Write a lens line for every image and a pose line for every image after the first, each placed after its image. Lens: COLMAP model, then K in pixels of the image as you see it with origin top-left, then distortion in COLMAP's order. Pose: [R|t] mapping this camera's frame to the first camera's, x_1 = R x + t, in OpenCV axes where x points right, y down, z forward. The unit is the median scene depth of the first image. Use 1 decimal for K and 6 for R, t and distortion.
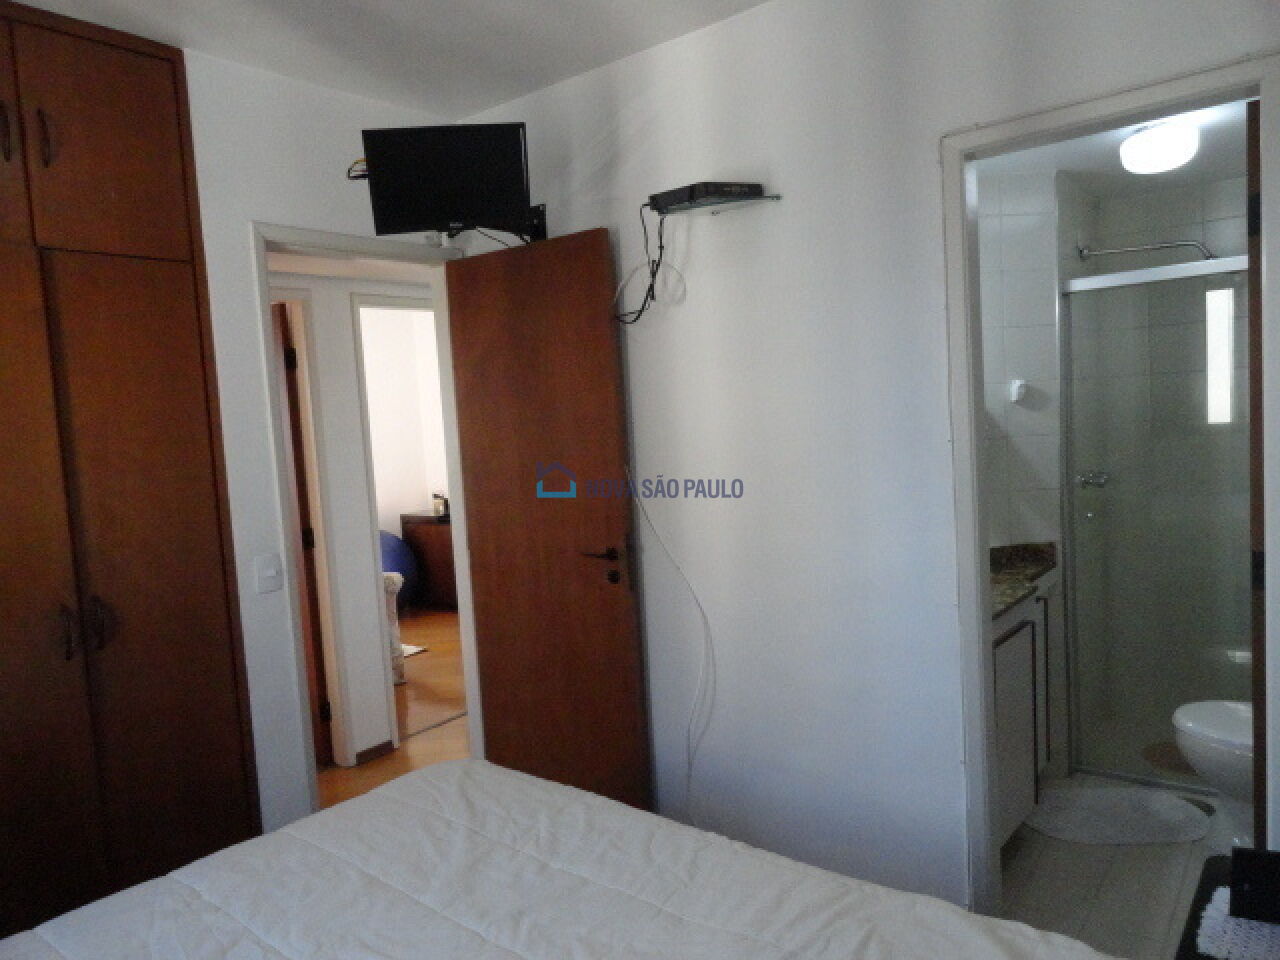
lens RADIAL K [[872.0, 0, 636.8], [0, 872.0, 480.1], [0, 0, 1]] dist [-0.014224, 0.010028]
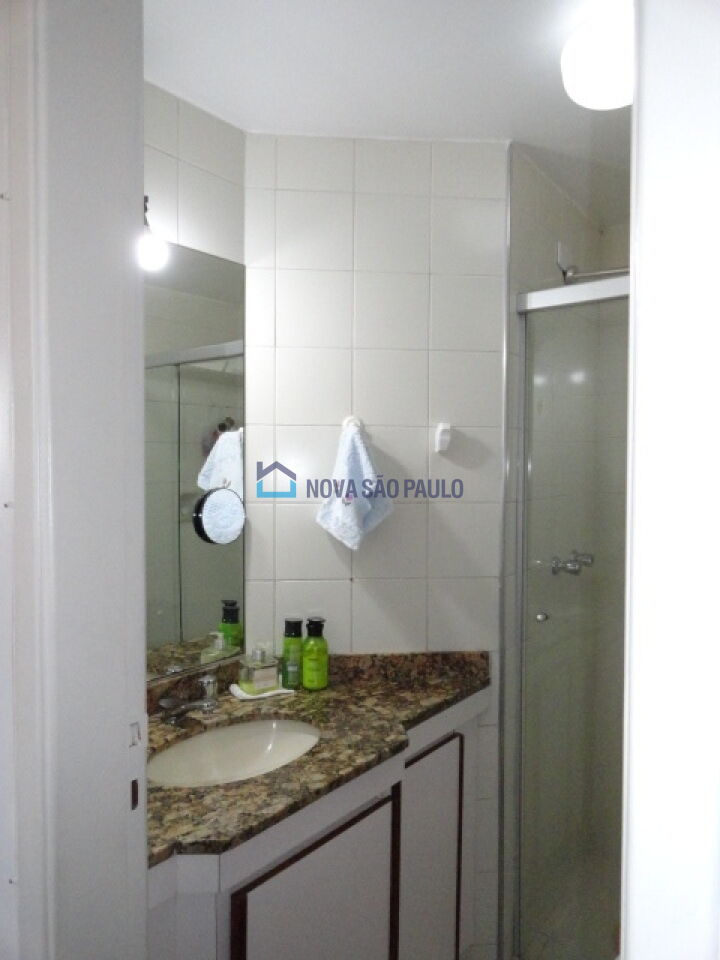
lens RADIAL K [[654.0, 0, 360.3], [0, 654.0, 484.4], [0, 0, 1]] dist [-0.014224, 0.010028]
pose [[0.997293, 0.072019, 0.014841, 0.360101], [-0.071283, 0.996428, -0.045273, -0.035038], [-0.018049, 0.044092, 0.998864, 0.458999]]
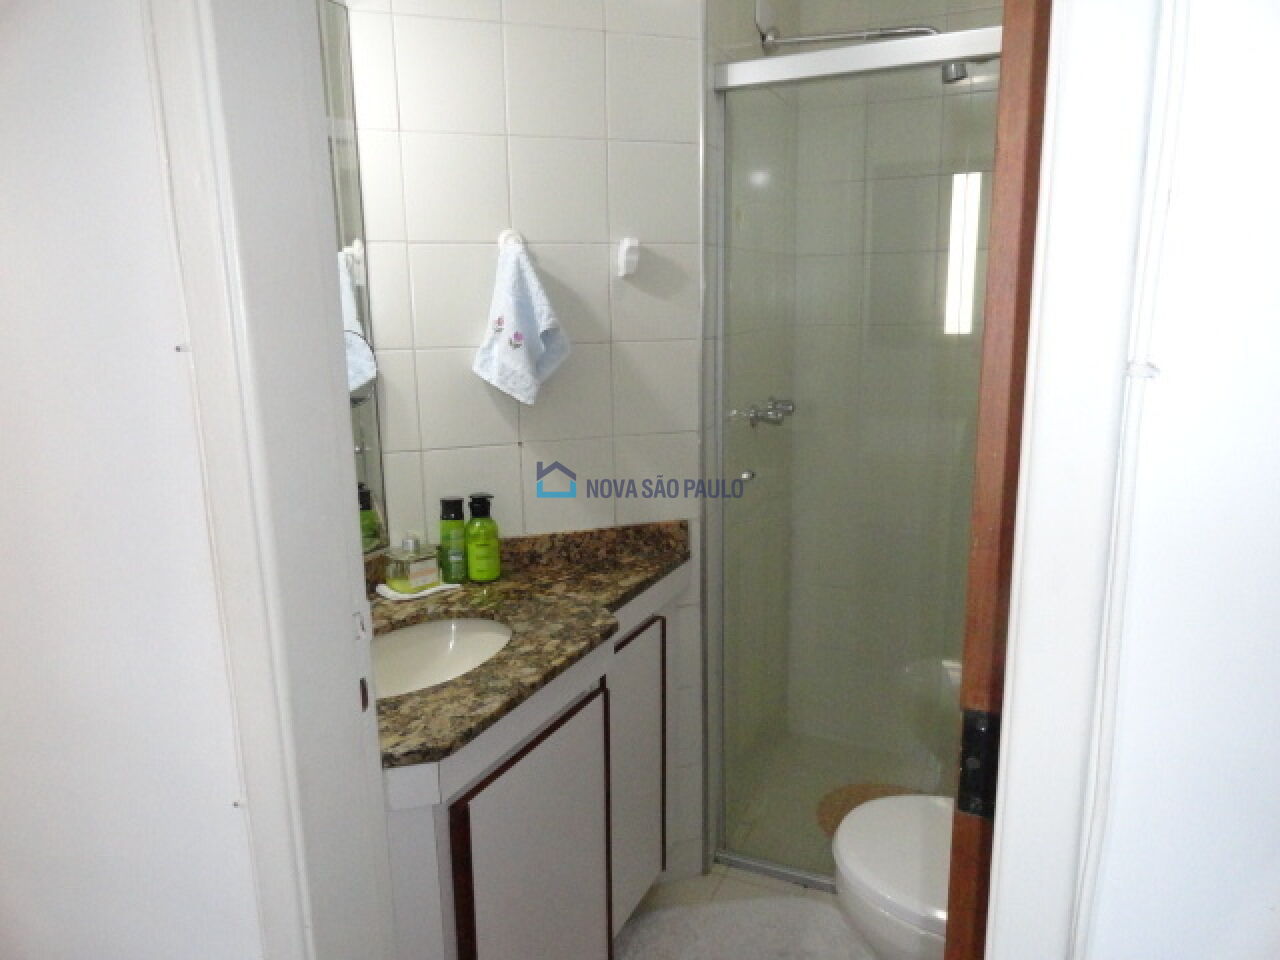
lens RADIAL K [[872.0, 0, 645.3], [0, 872.0, 484.8], [0, 0, 1]] dist [-0.014224, 0.010028]
pose [[0.969065, 0.000329, 0.246806, 0.305828], [-0.031132, 0.992174, 0.120916, -0.025464], [-0.244835, -0.124859, 0.961492, 0.433119]]
